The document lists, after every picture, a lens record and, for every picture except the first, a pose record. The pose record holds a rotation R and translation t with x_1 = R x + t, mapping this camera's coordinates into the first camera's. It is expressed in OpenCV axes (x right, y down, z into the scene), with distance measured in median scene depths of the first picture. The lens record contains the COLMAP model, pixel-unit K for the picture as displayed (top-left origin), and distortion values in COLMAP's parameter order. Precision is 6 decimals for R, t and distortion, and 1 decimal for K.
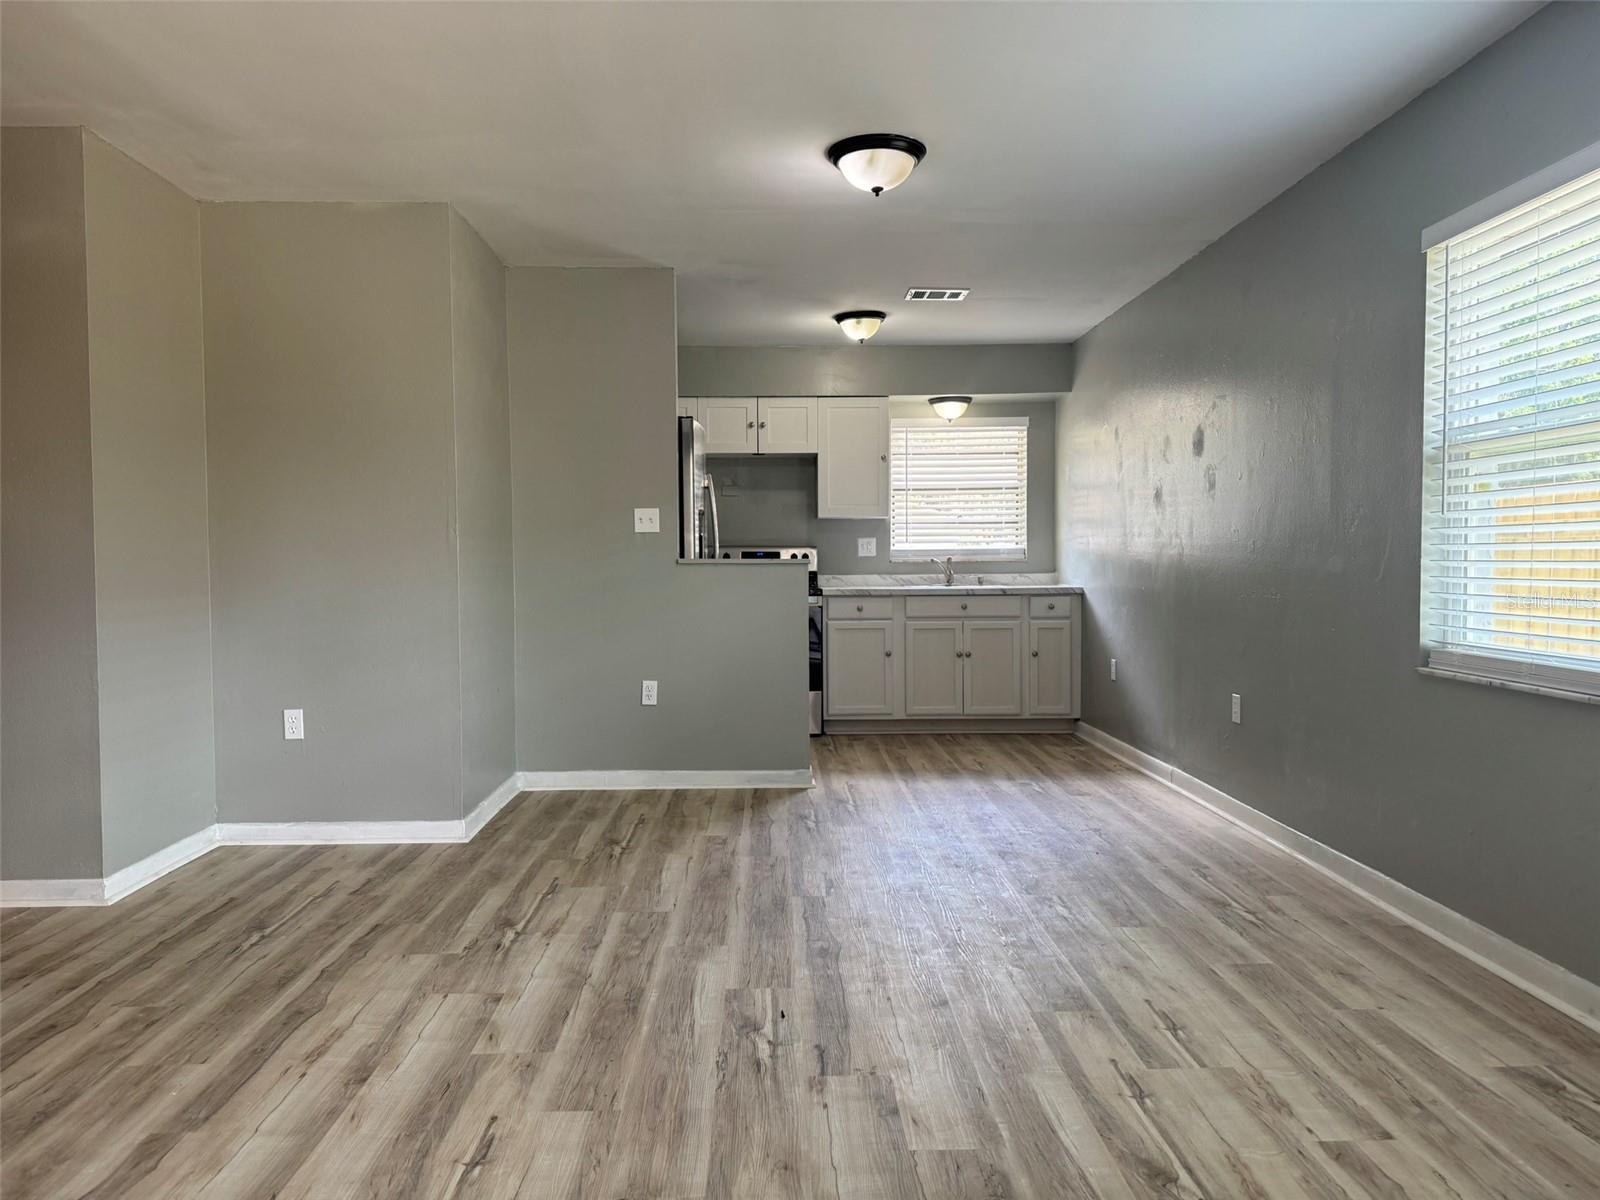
lens RADIAL K [[1124.8, 0, 796.7], [0, 1124.8, 601.2], [0, 0, 1]] dist [0.081608, -0.112473]
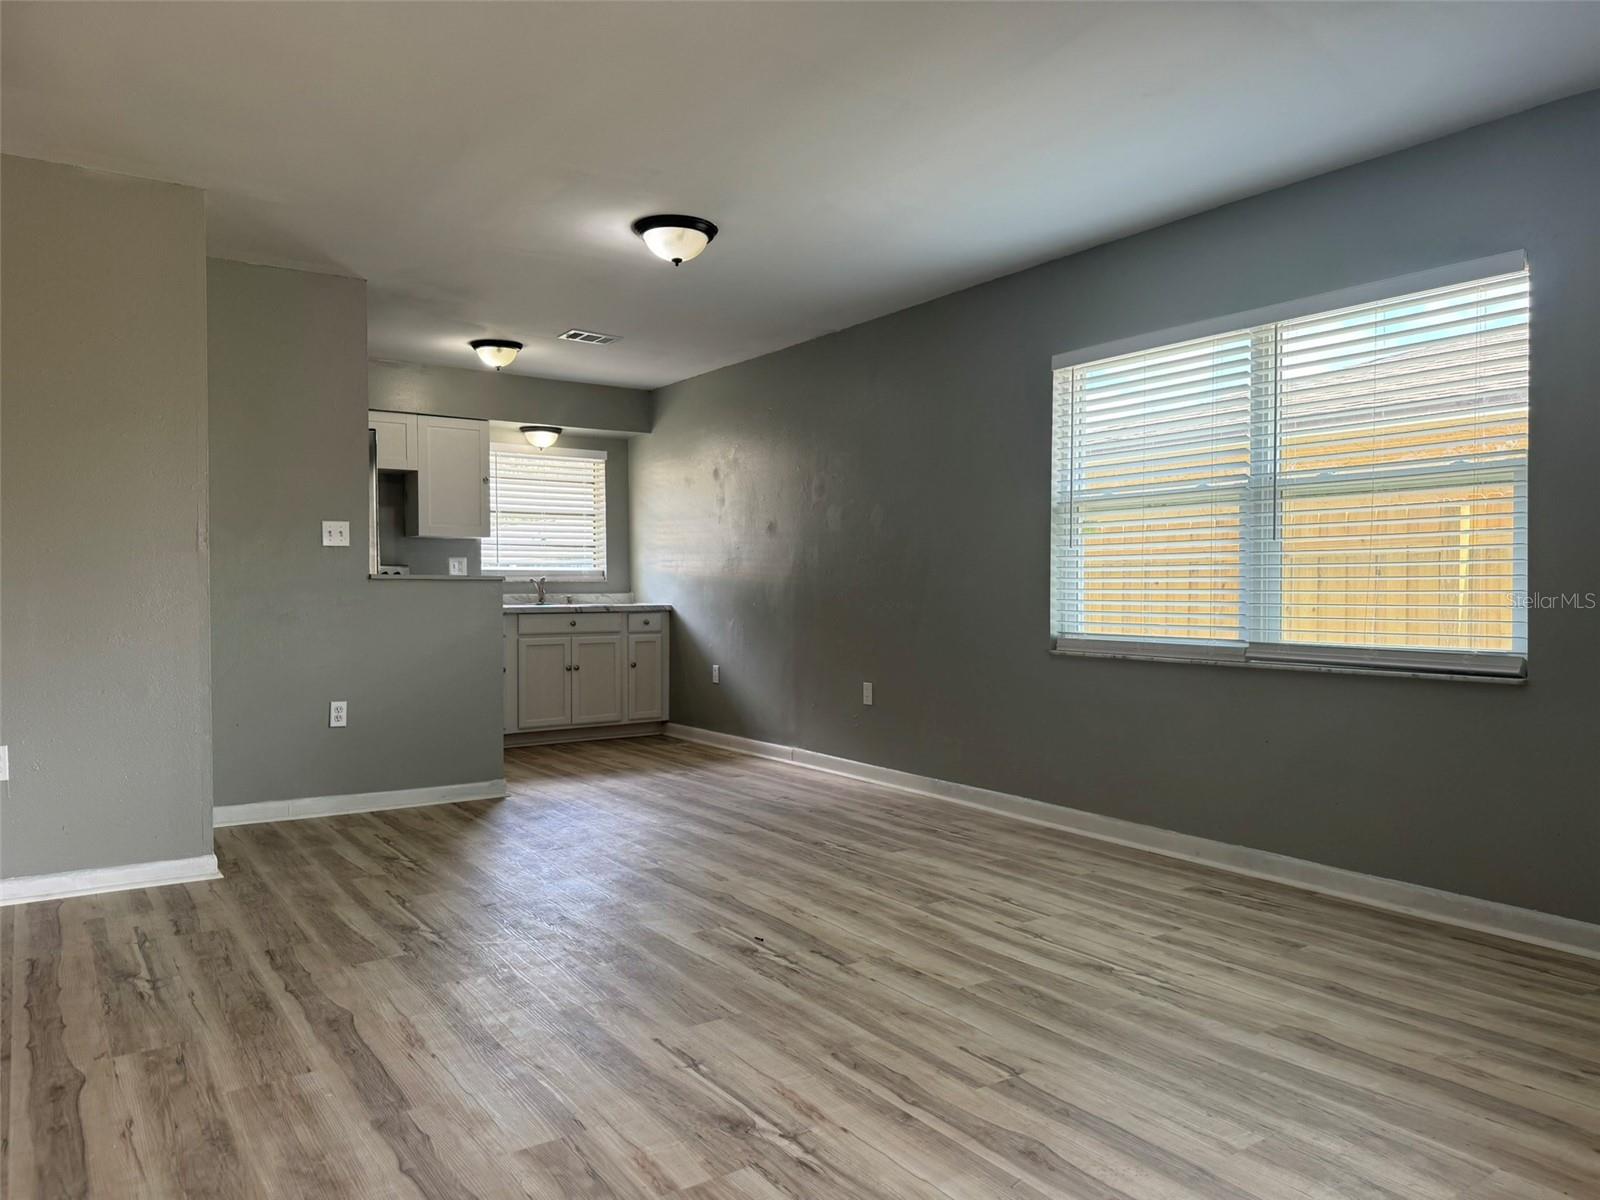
lens RADIAL K [[1124.8, 0, 805.3], [0, 1124.8, 600.3], [0, 0, 1]] dist [0.081608, -0.112473]
pose [[0.838911, -0.002004, 0.544265, -0.435472], [0.015911, 0.999656, -0.020843, 0.015477], [-0.544037, 0.026145, 0.838654, -0.044658]]
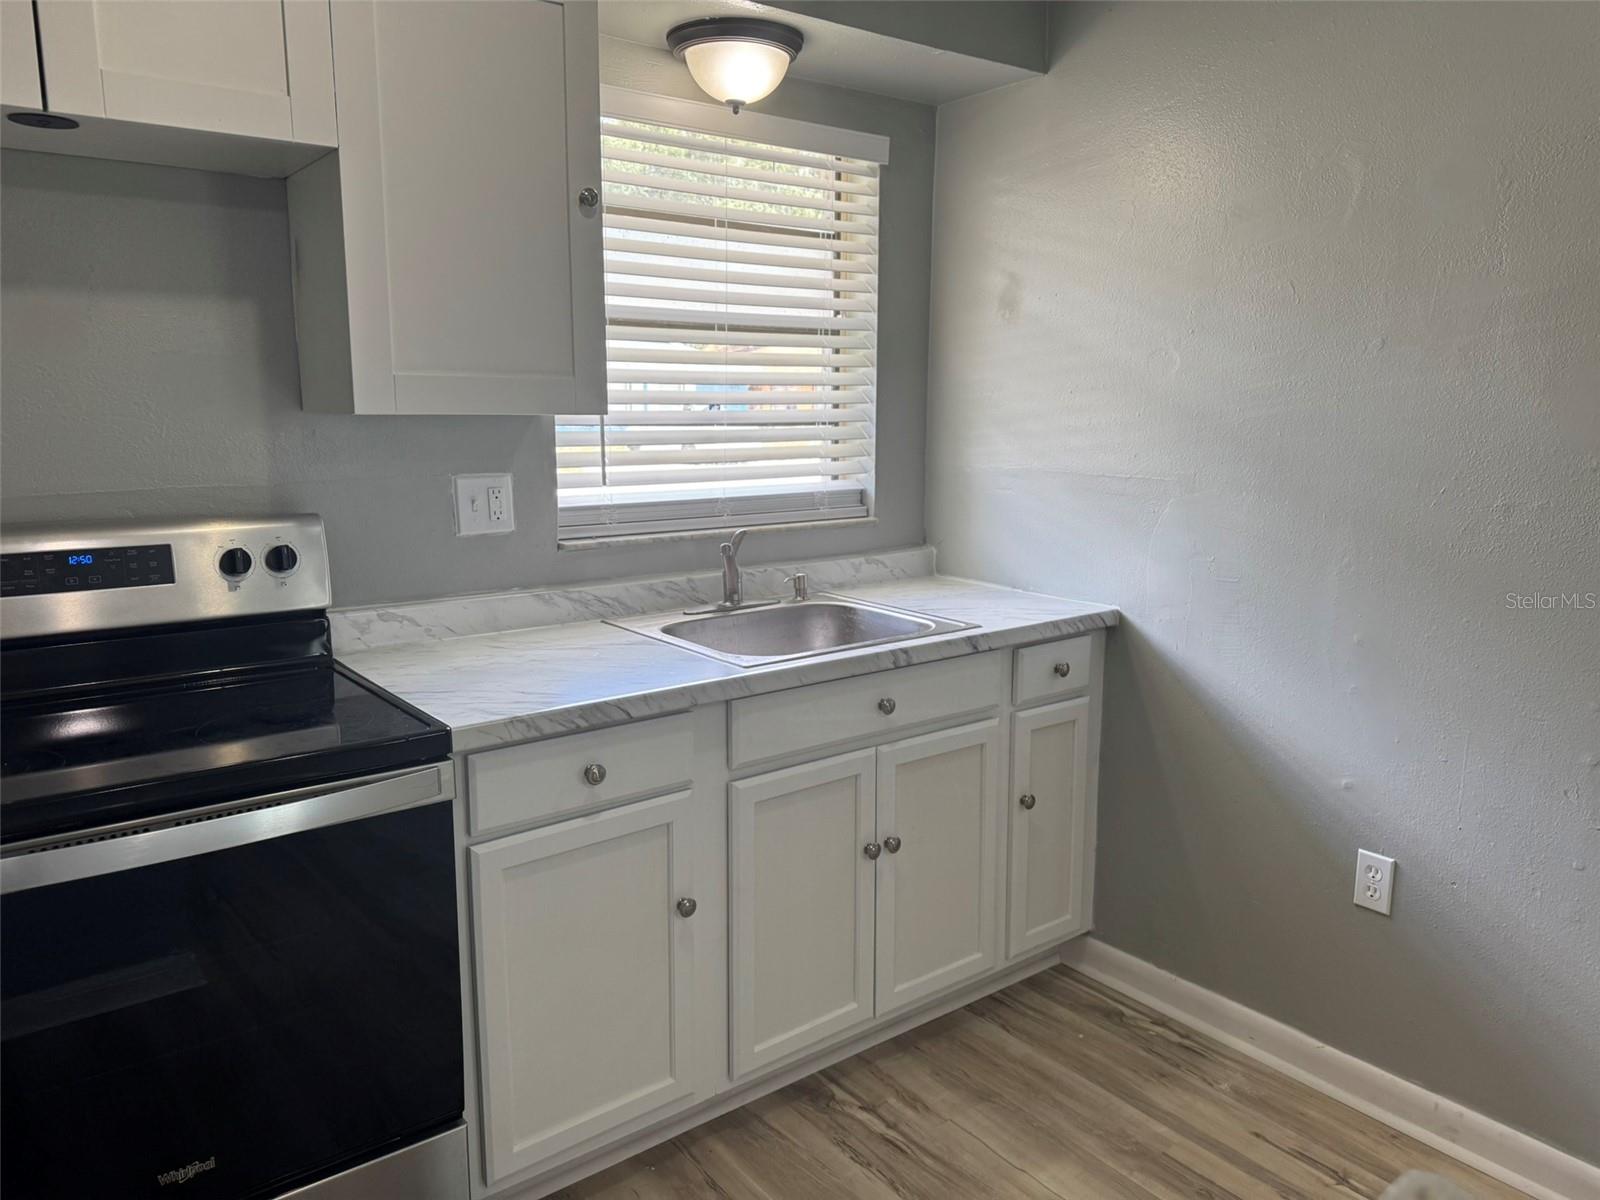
lens RADIAL K [[1124.8, 0, 806.3], [0, 1124.8, 590.6], [0, 0, 1]] dist [0.081608, -0.112473]
pose [[0.803781, -0.089121, 0.588212, -0.096019], [0.010254, 0.990645, 0.136082, -0.123884], [-0.594836, -0.103348, 0.797176, 1.316326]]
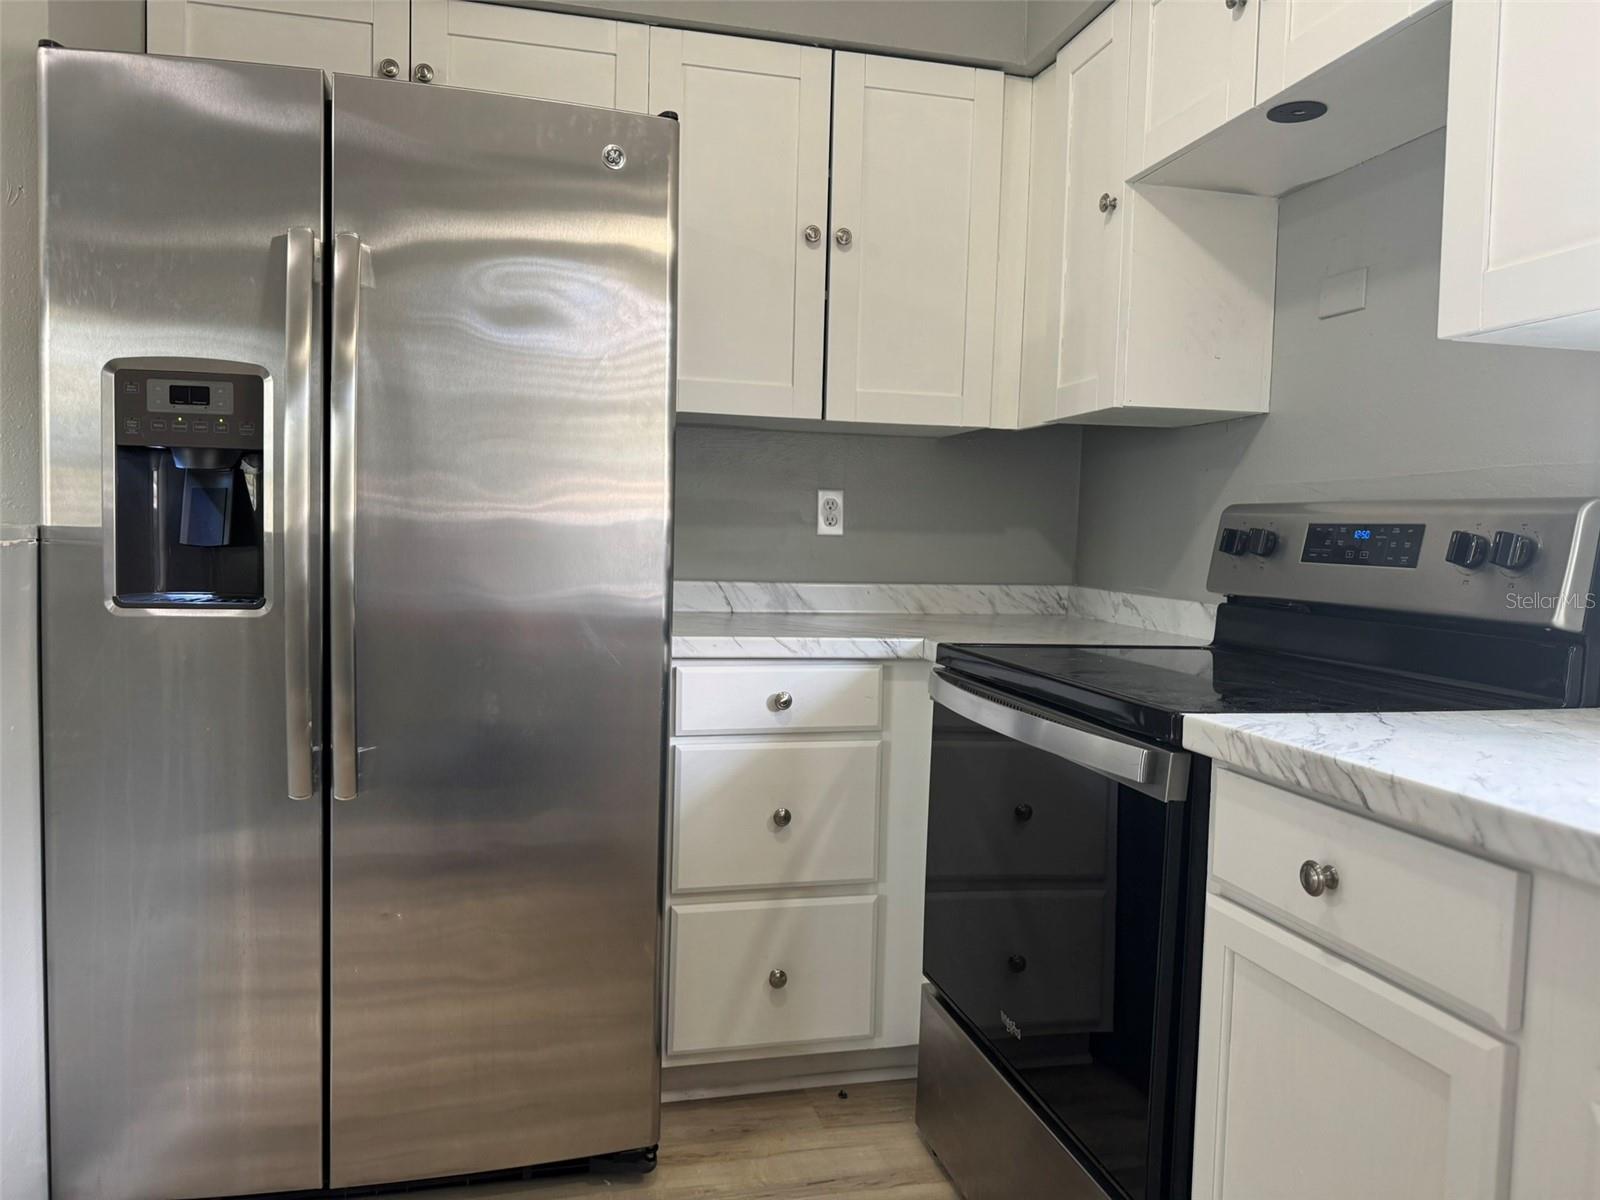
lens RADIAL K [[1124.8, 0, 790.0], [0, 1124.8, 597.0], [0, 0, 1]] dist [0.081608, -0.112473]
pose [[0.205097, 0.064213, -0.976633, 0.334798], [-0.061837, 0.996702, 0.052546, -0.062160], [0.976786, 0.049615, 0.208392, 1.541723]]
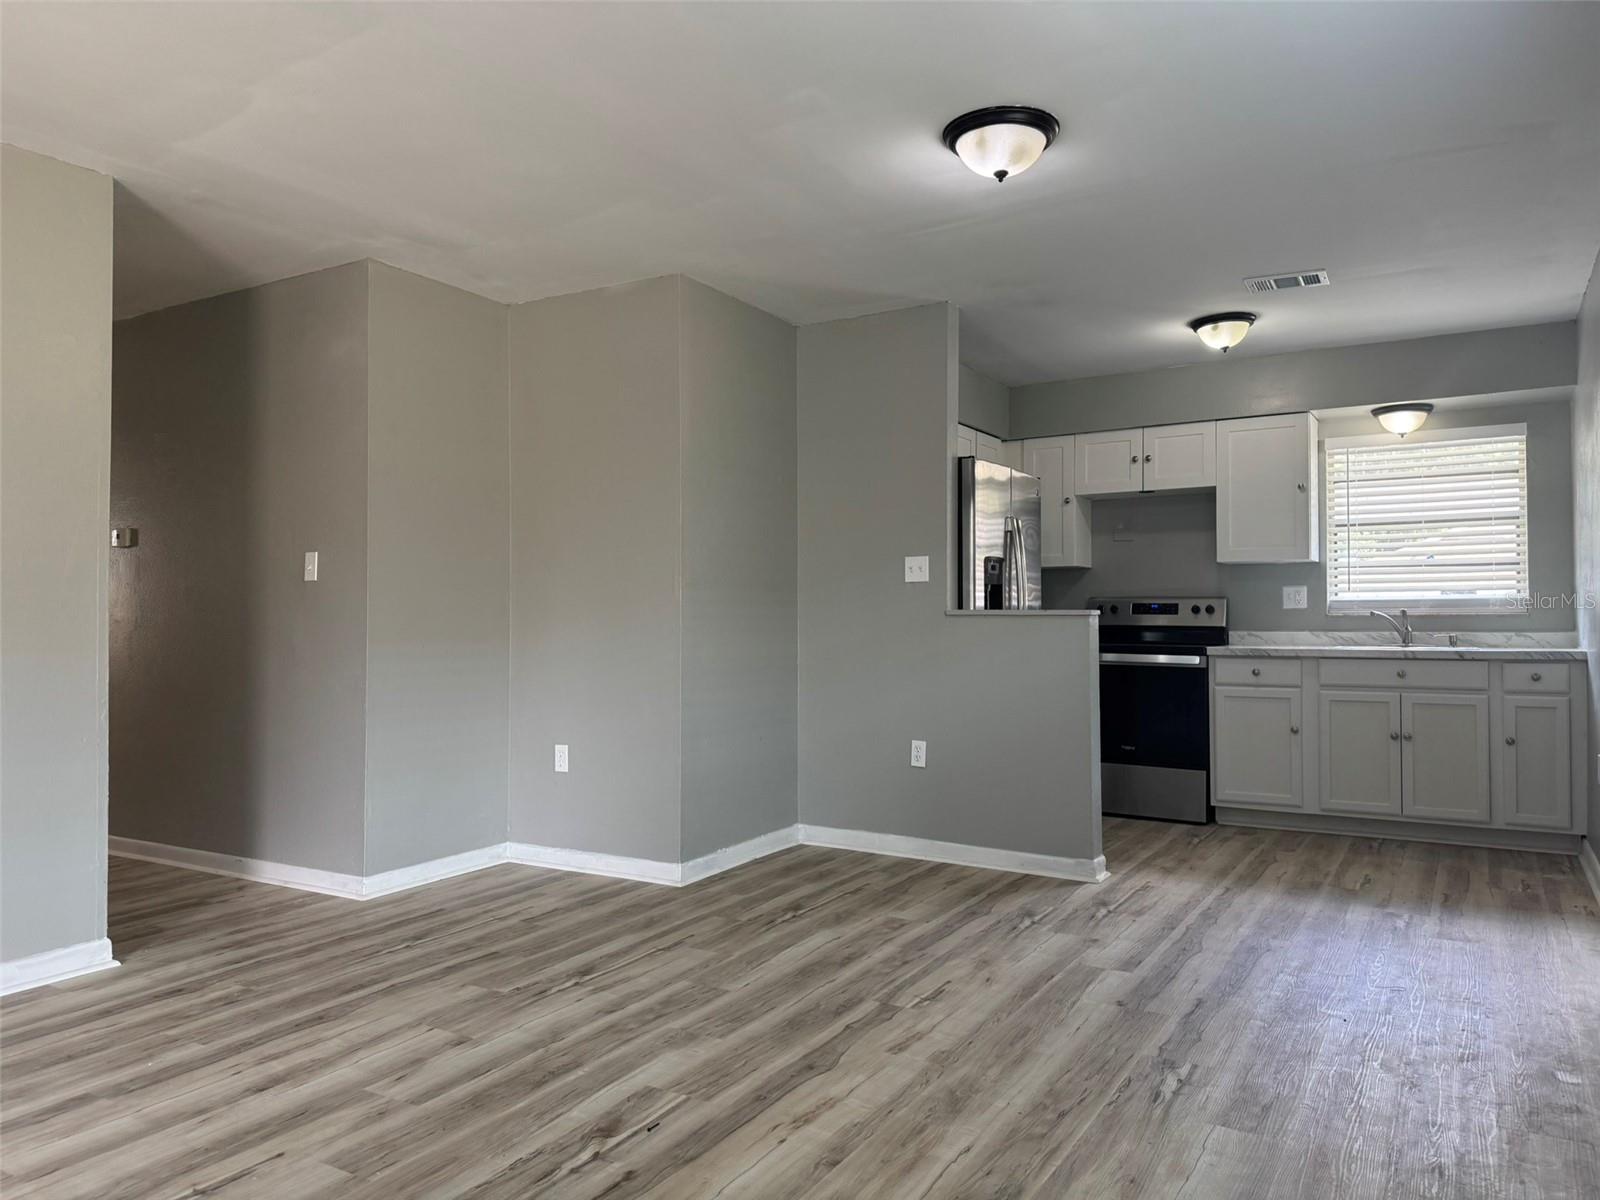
lens RADIAL K [[1124.8, 0, 793.3], [0, 1124.8, 602.4], [0, 0, 1]] dist [0.081608, -0.112473]
pose [[0.842766, -0.001920, -0.538277, 0.377892], [-0.022865, 0.998963, -0.039362, -0.006475], [0.537794, 0.045481, 0.841848, 0.204621]]
